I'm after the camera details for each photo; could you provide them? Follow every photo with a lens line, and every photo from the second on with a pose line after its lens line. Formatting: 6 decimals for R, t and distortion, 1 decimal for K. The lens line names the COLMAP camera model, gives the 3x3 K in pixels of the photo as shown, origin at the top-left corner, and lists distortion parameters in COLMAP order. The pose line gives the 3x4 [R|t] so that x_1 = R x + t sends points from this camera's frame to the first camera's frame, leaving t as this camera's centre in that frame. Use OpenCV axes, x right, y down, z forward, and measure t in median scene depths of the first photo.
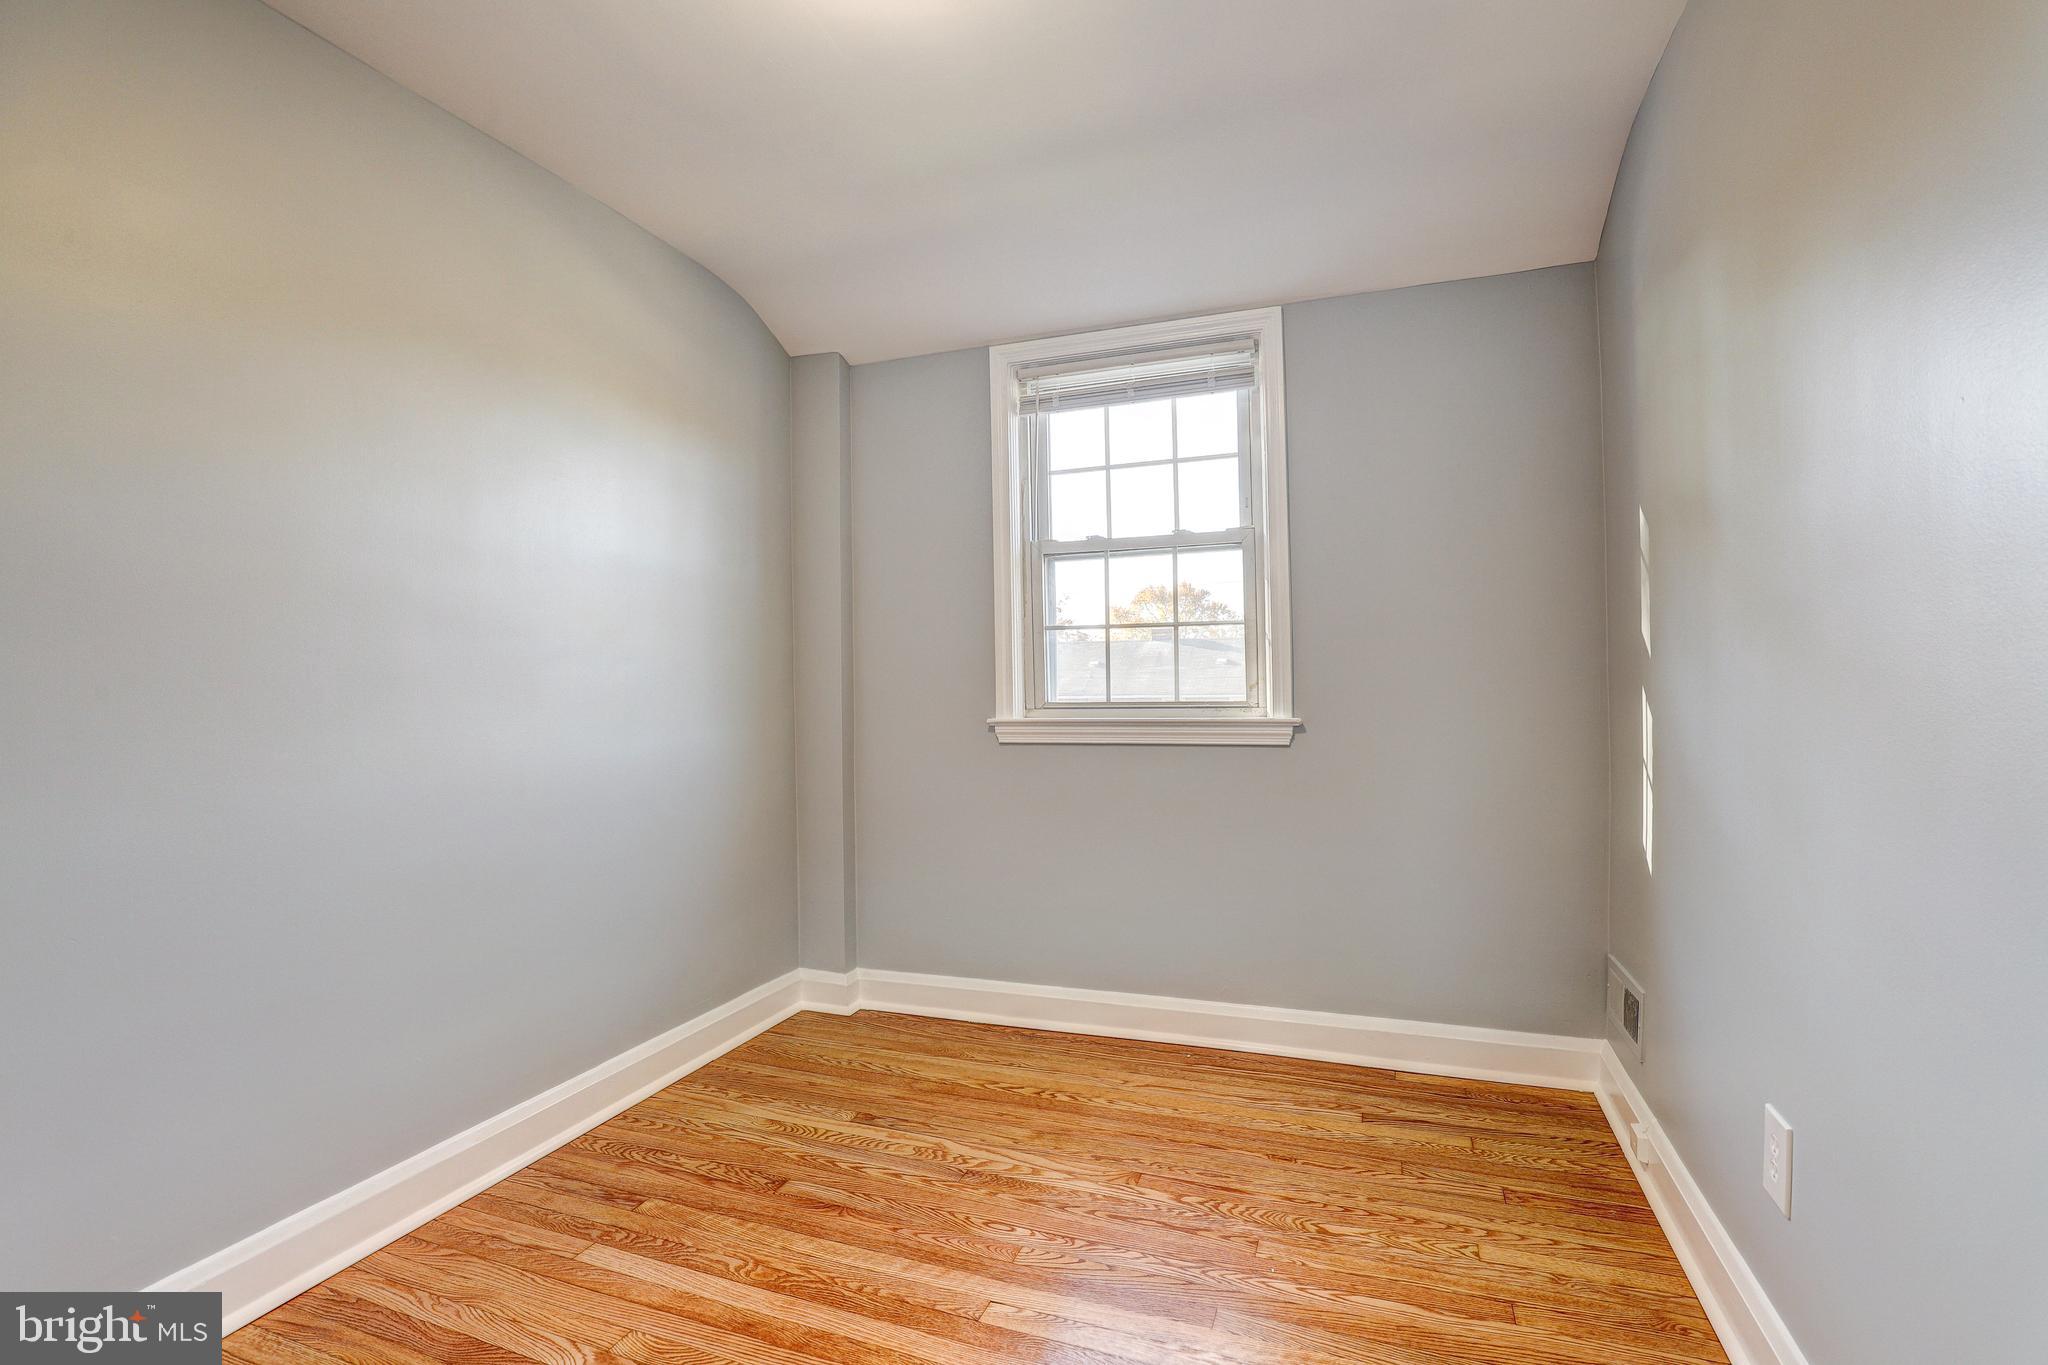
lens RADIAL K [[941.1, 0, 1032.1], [0, 941.1, 666.7], [0, 0, 1]] dist [-0.035228, 0.006906]
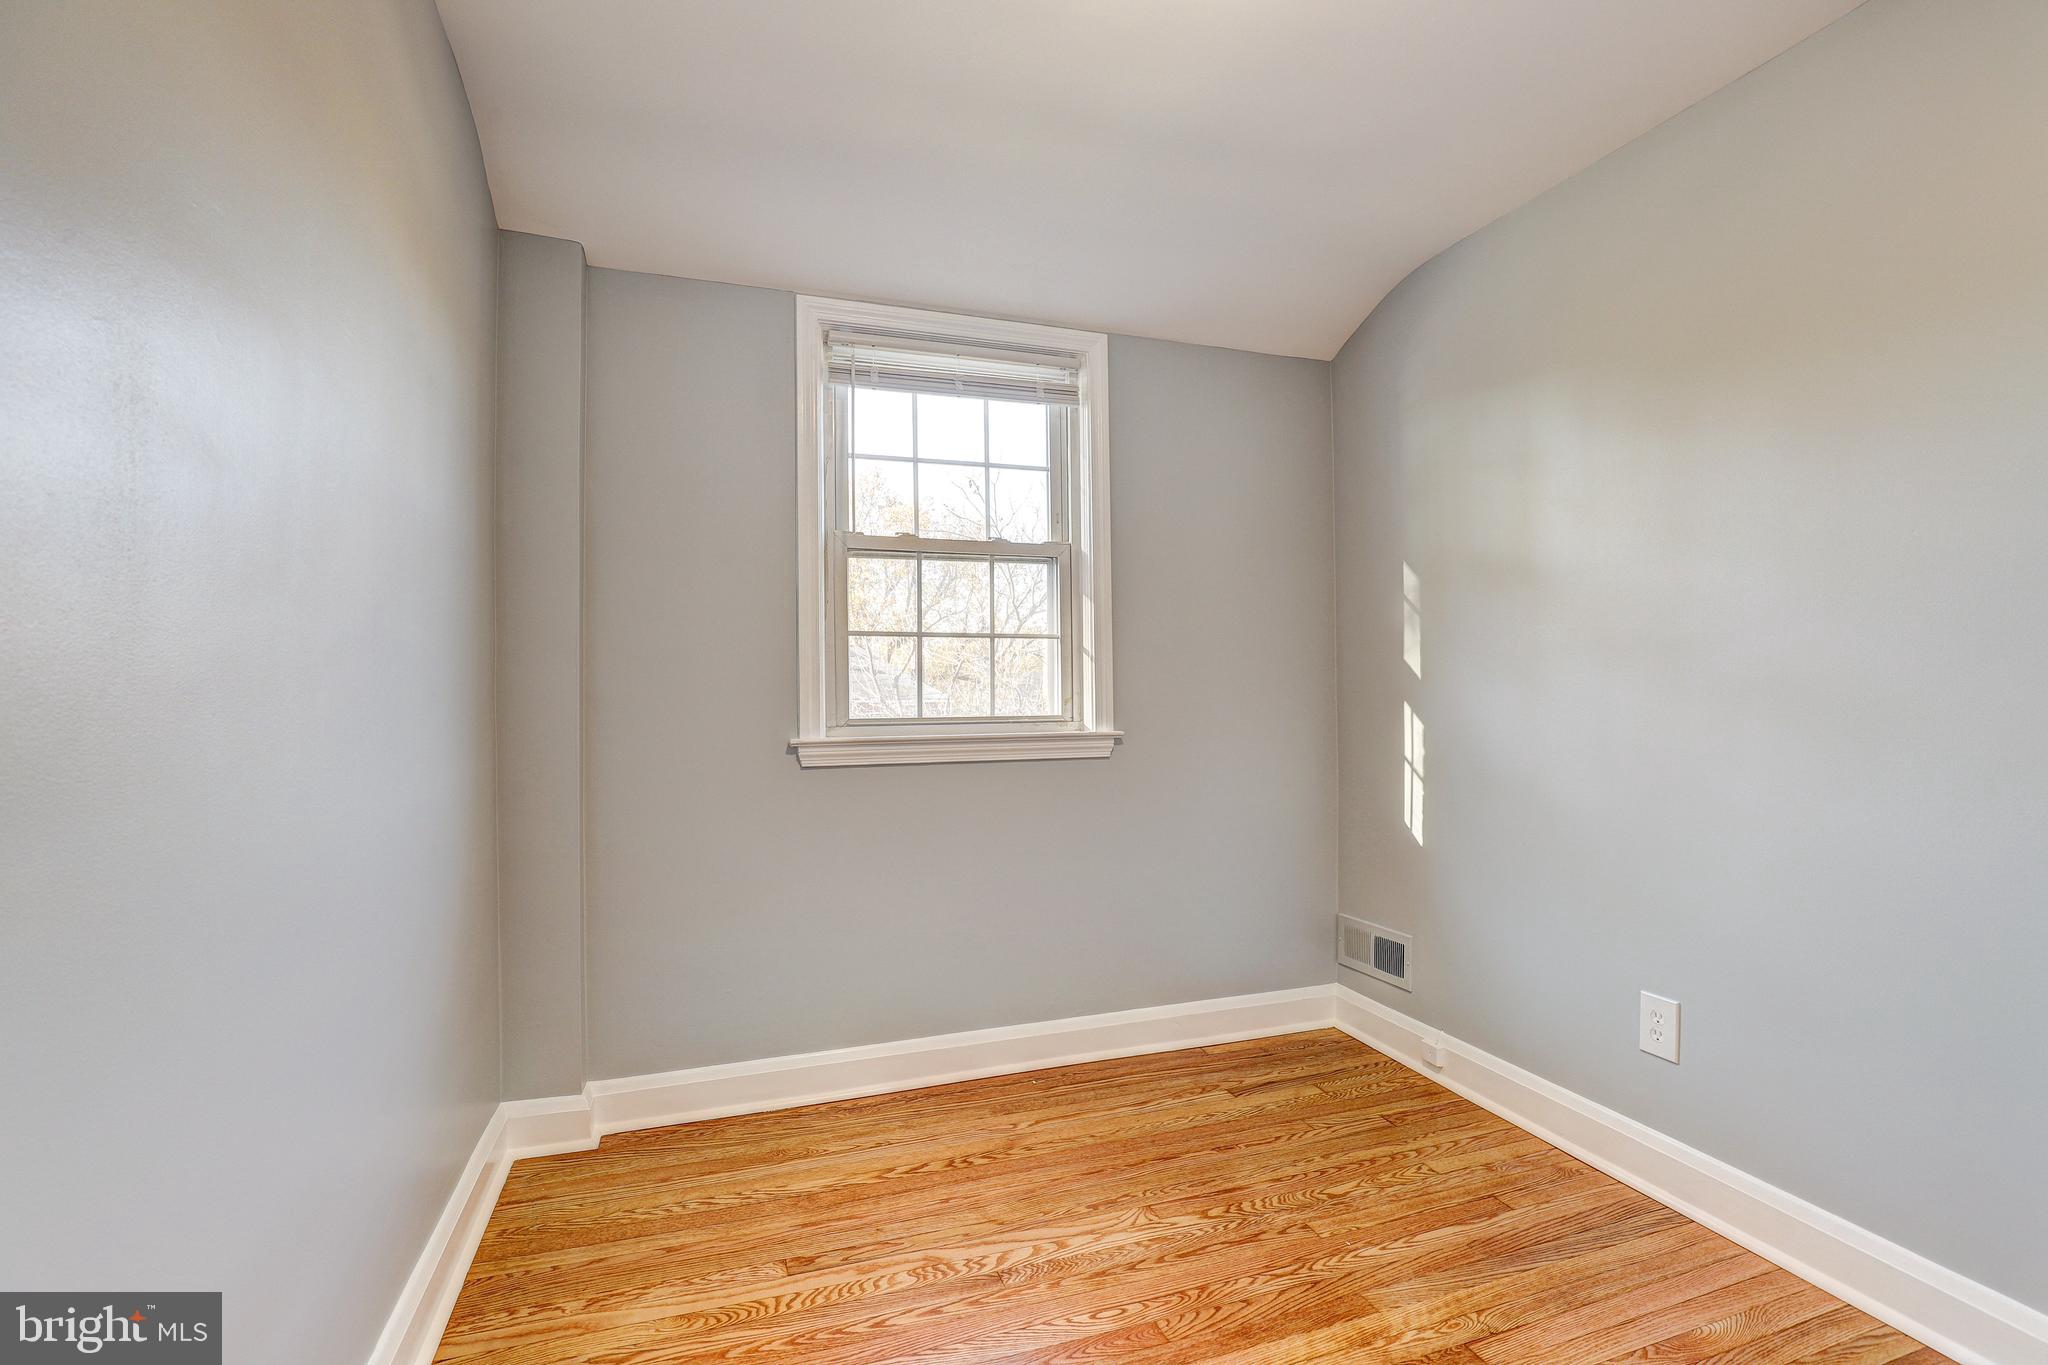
lens RADIAL K [[941.1, 0, 1056.1], [0, 941.1, 665.5], [0, 0, 1]] dist [-0.035228, 0.006906]
pose [[0.769928, 0.023610, 0.637694, -0.409504], [-0.016685, 0.999718, -0.016868, 0.000504], [-0.637912, 0.002347, 0.770105, 0.220482]]
